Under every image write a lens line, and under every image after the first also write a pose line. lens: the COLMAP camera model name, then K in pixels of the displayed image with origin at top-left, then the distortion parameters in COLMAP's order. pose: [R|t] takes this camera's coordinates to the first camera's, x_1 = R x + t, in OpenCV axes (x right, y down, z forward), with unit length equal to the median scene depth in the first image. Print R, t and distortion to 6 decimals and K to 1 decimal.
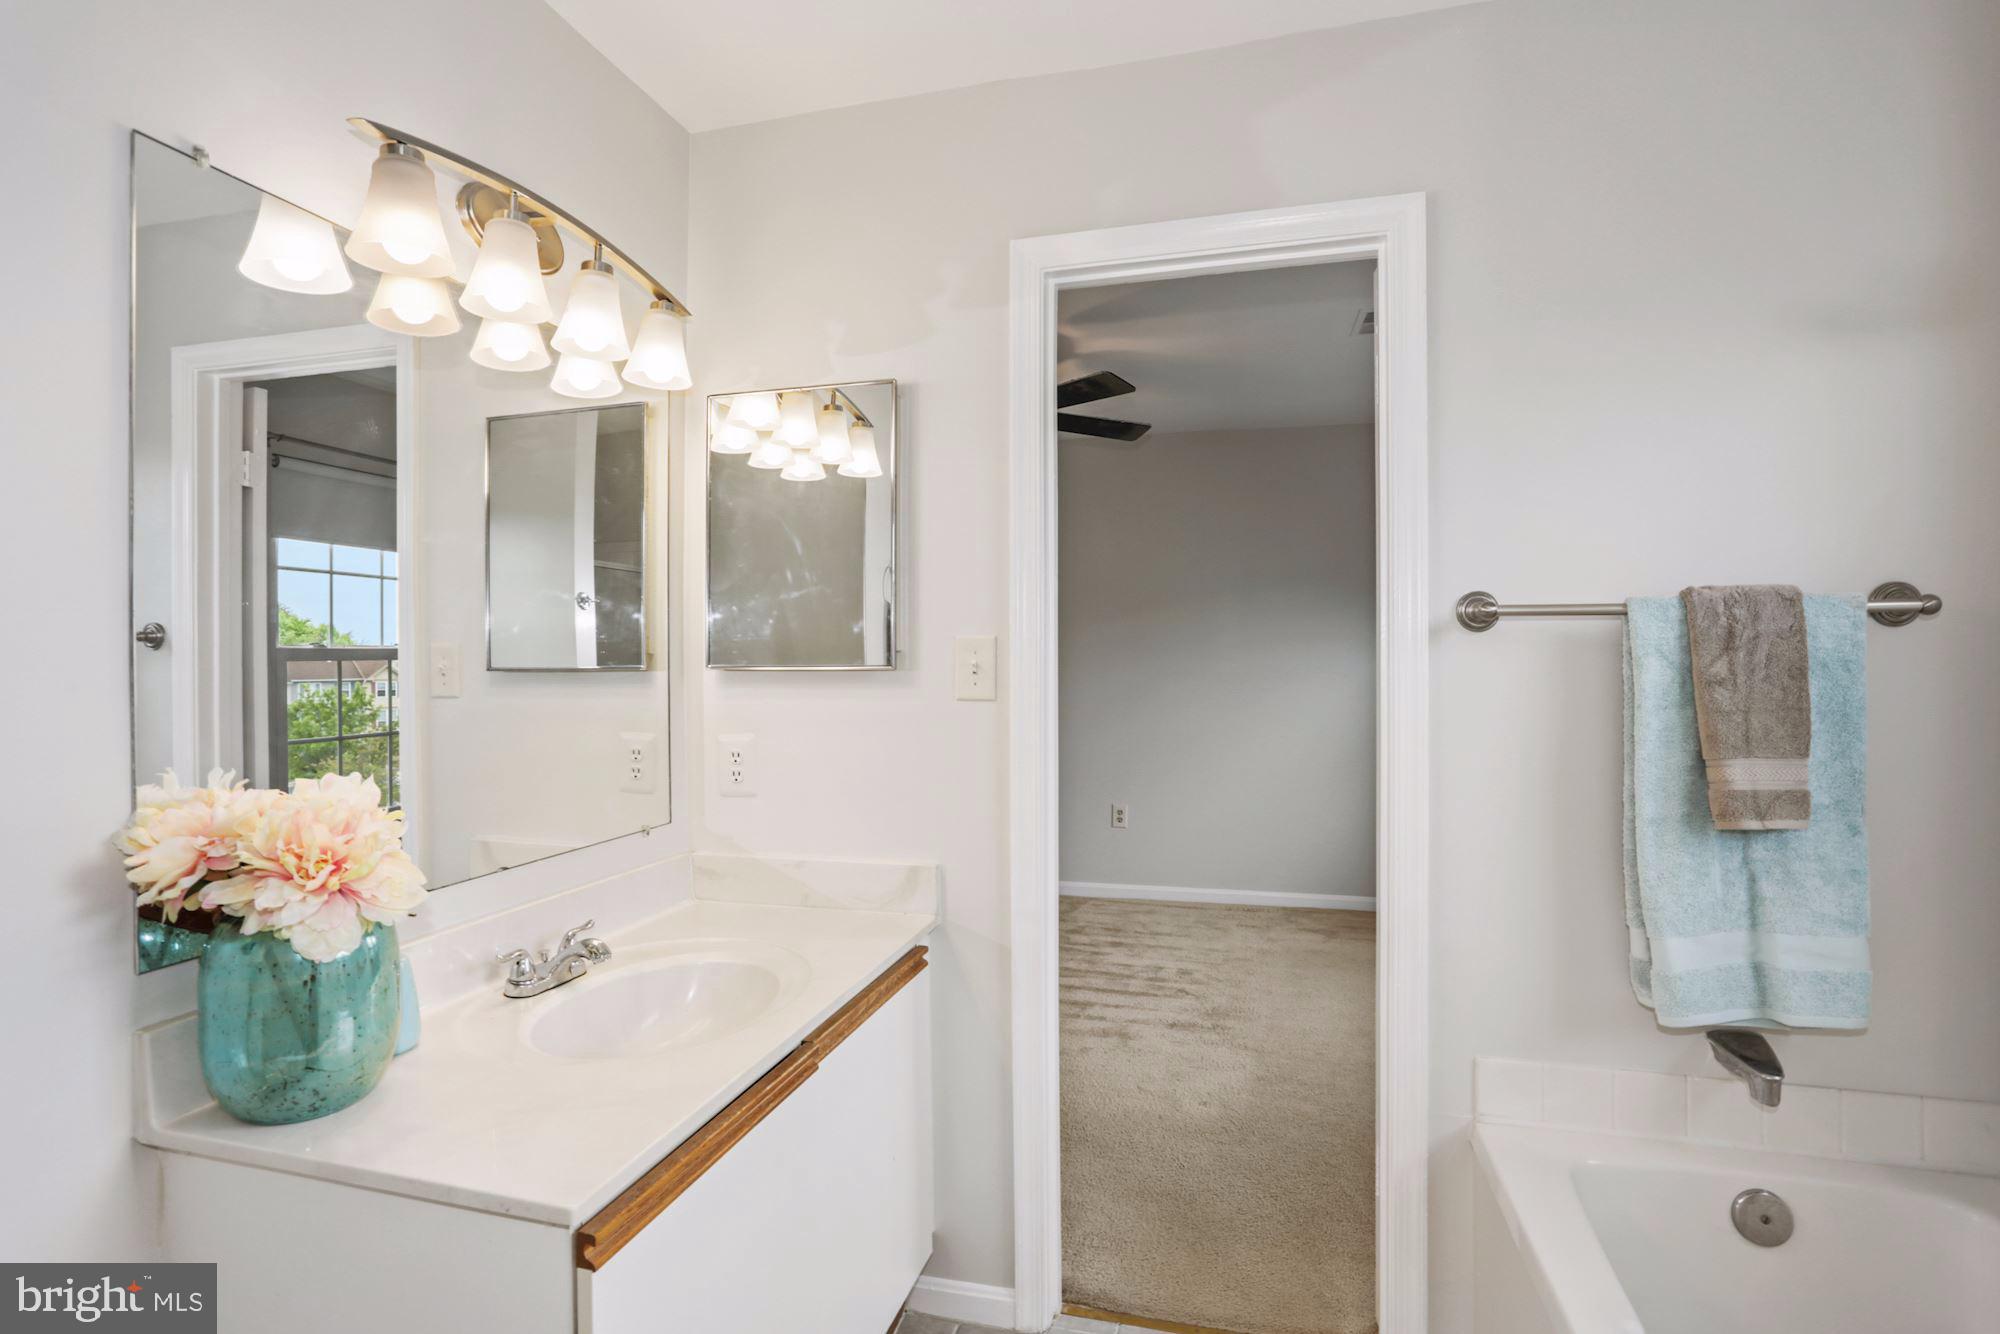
lens RADIAL K [[982.8, 0, 1002.8], [0, 982.8, 654.6], [0, 0, 1]] dist [-0.068695, 0.027703]
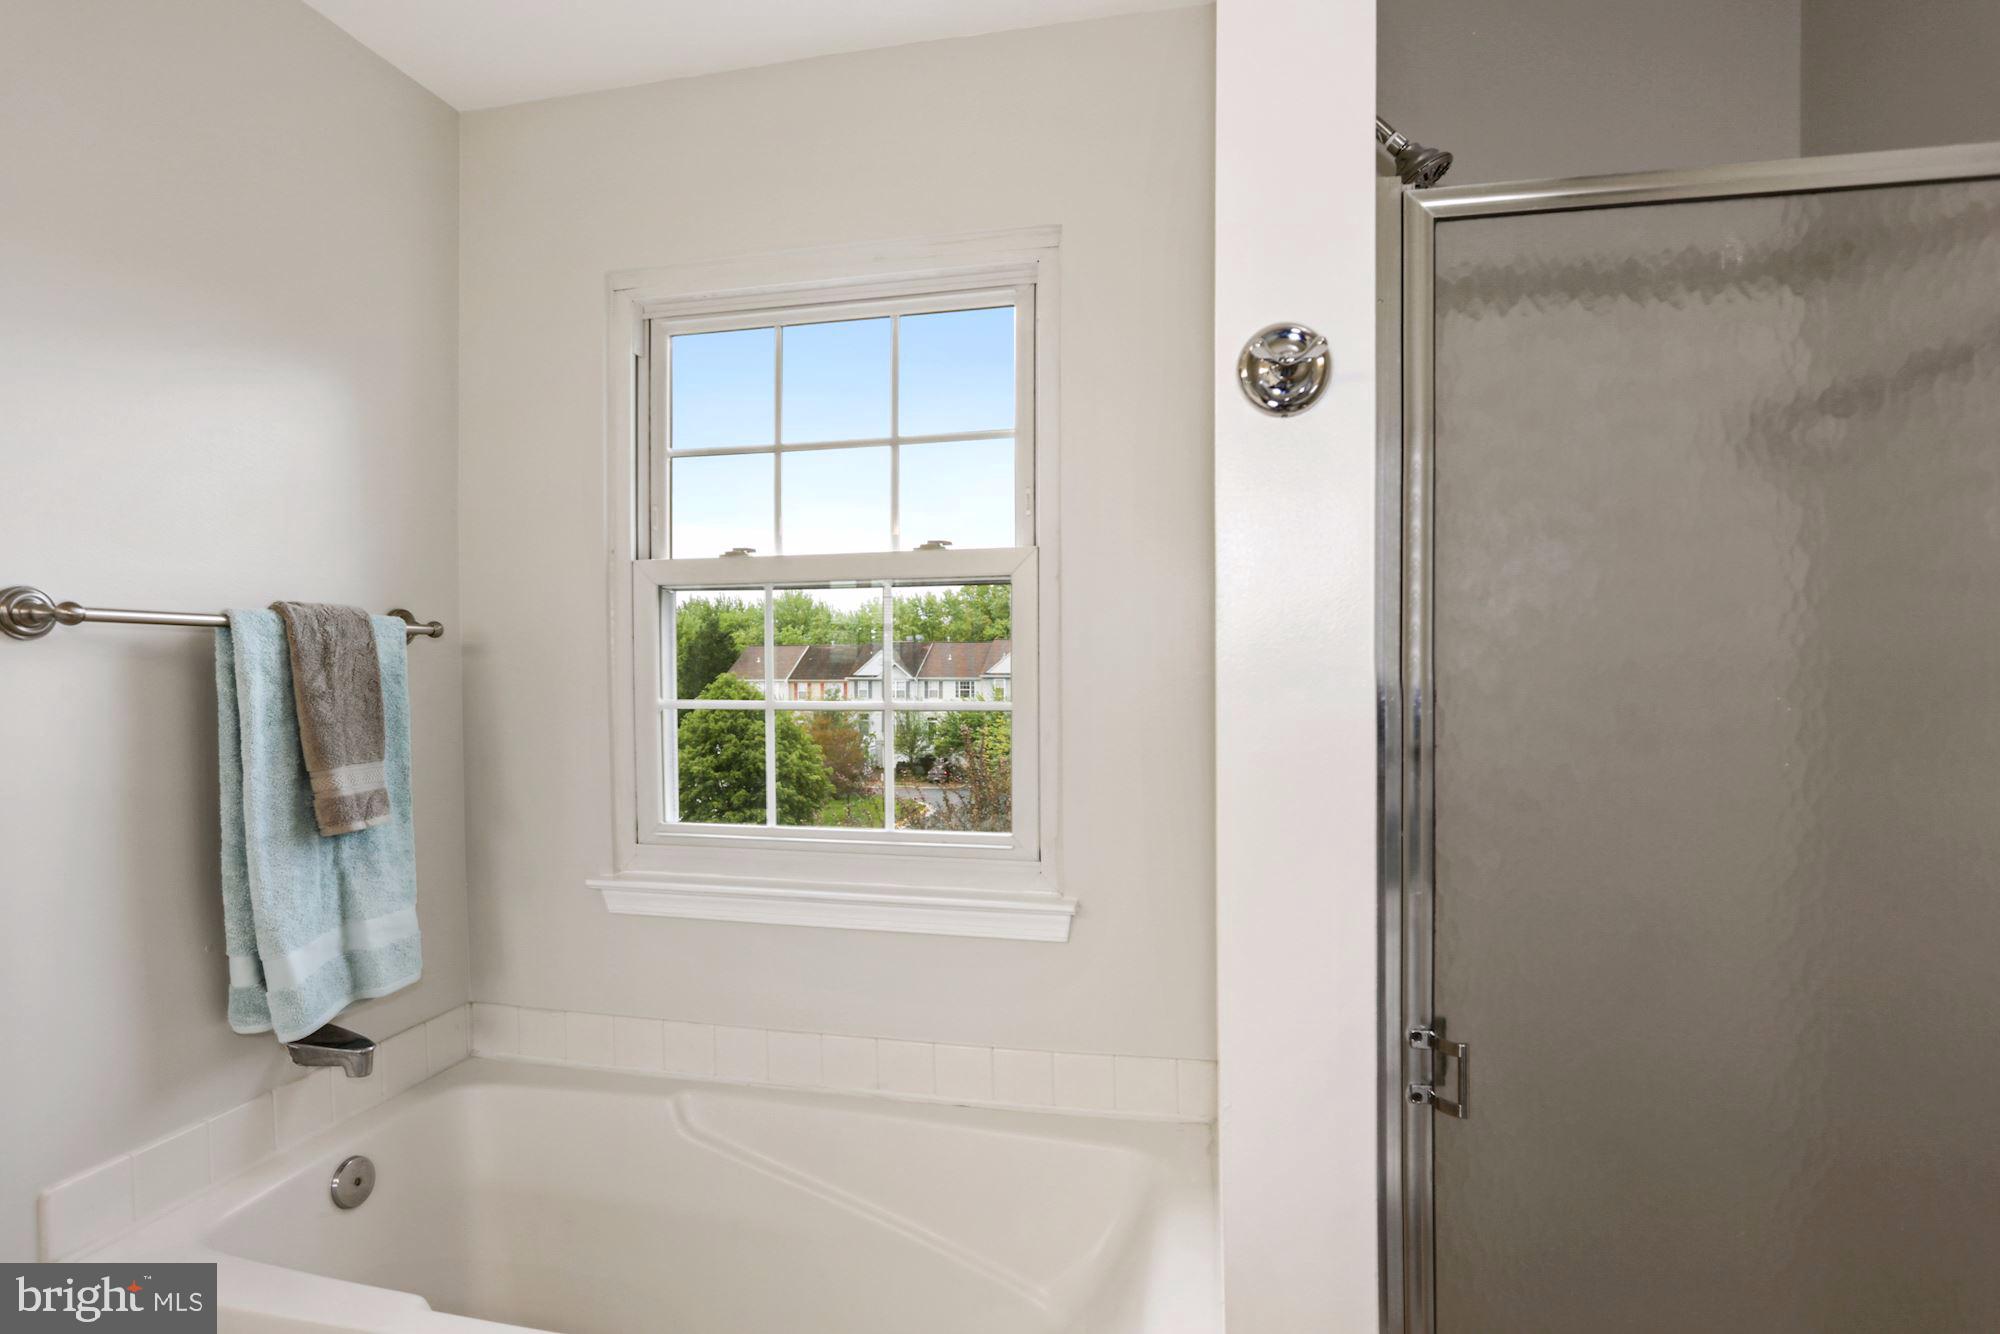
lens RADIAL K [[982.8, 0, 1002.8], [0, 982.8, 654.6], [0, 0, 1]] dist [-0.068695, 0.027703]
pose [[-0.039277, 0.009423, 0.999184, -0.329548], [-0.007075, 0.999928, -0.009708, -0.011759], [-0.999203, -0.007451, -0.039207, 0.291281]]
